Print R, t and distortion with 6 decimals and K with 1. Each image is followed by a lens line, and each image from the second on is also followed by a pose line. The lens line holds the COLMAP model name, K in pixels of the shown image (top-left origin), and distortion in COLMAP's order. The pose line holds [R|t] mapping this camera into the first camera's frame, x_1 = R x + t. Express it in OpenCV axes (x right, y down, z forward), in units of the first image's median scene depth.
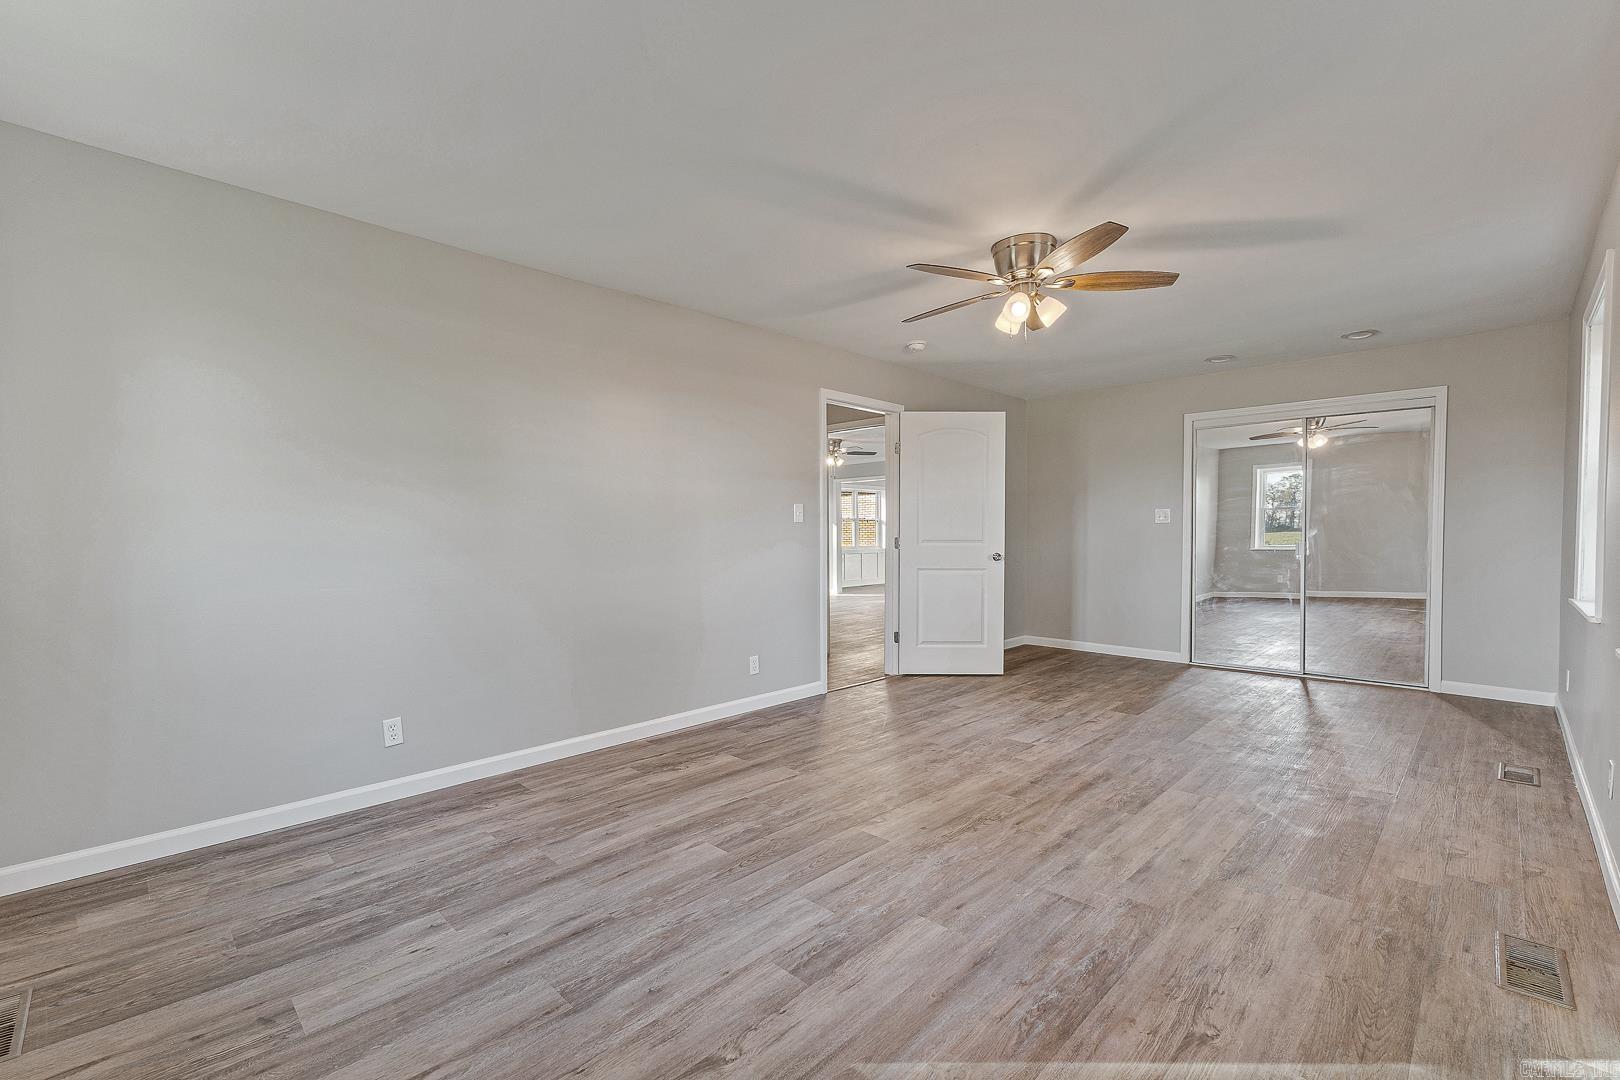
lens RADIAL K [[678.3, 0, 805.5], [0, 678.3, 548.0], [0, 0, 1]] dist [0.002240, 0.000145]
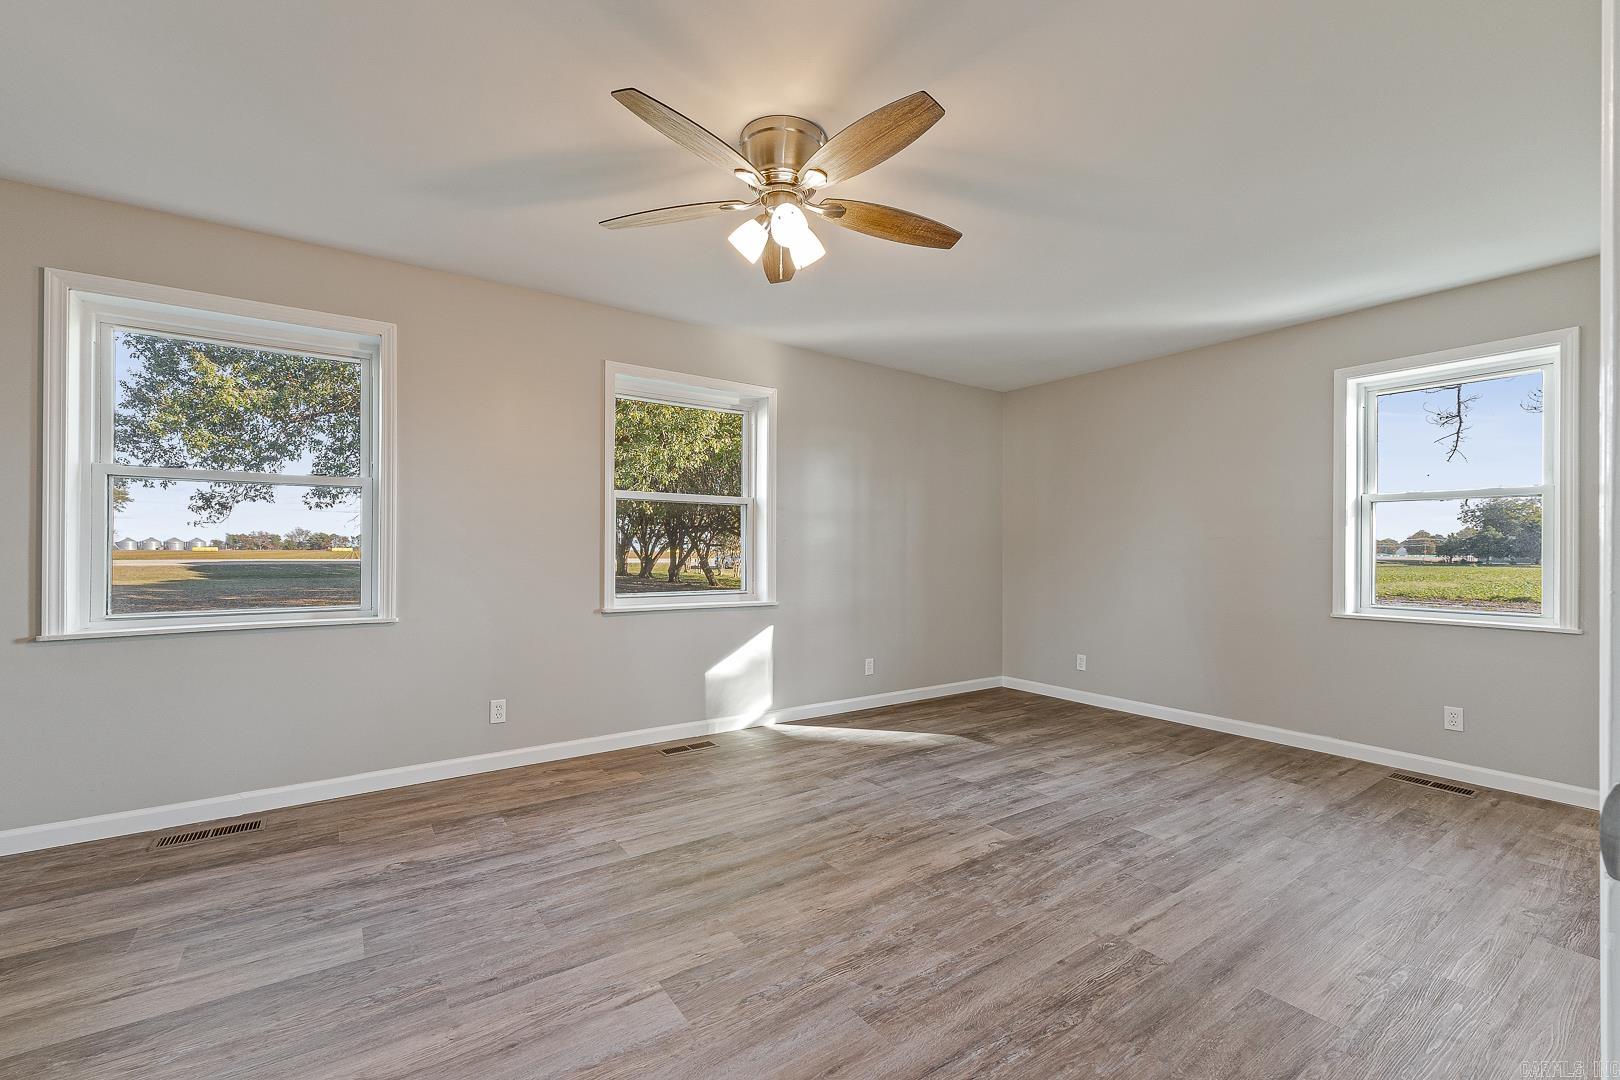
lens RADIAL K [[678.3, 0, 805.5], [0, 678.3, 548.0], [0, 0, 1]] dist [0.002240, 0.000145]
pose [[-0.984869, -0.000091, 0.173301, 0.235654], [0.002382, 0.999898, 0.014061, -0.043067], [-0.173285, 0.014261, -0.984769, 2.264748]]
